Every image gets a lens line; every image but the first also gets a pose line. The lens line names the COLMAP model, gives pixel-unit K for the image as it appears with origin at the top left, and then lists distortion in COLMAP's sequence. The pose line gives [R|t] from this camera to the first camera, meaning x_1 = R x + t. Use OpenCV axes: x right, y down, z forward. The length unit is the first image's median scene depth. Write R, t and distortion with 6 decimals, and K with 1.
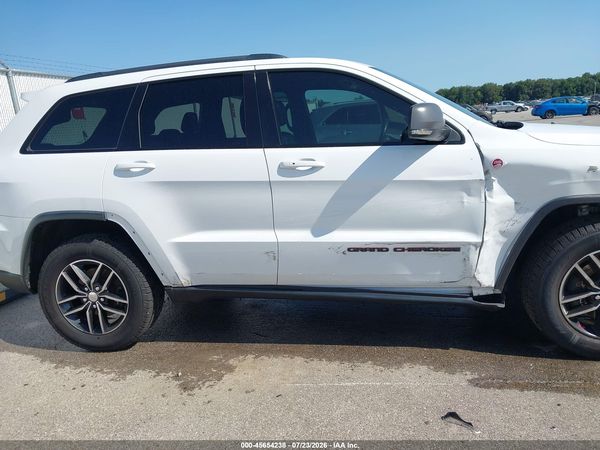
lens RADIAL K [[463.8, 0, 281.8], [0, 463.8, 226.8], [0, 0, 1]] dist [0.073434, -0.105405]
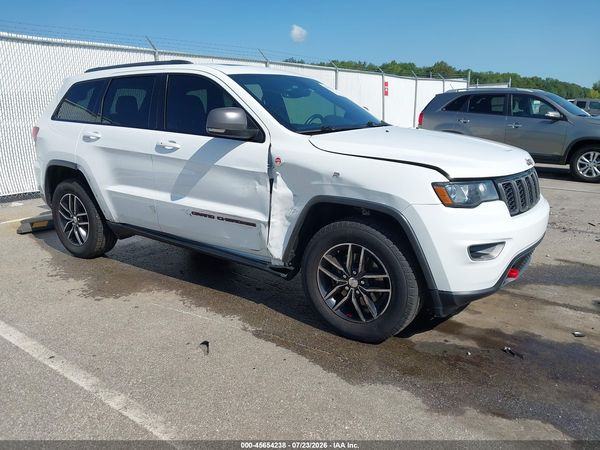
lens RADIAL K [[464.5, 0, 300.0], [0, 464.5, 225.0], [0, 0, 1]] dist [0.135370, -0.270349]
pose [[0.909351, 0.168568, -0.380349, 0.941127], [-0.149790, 0.985582, 0.078680, -0.068241], [0.388129, -0.014575, 0.921490, -0.121248]]
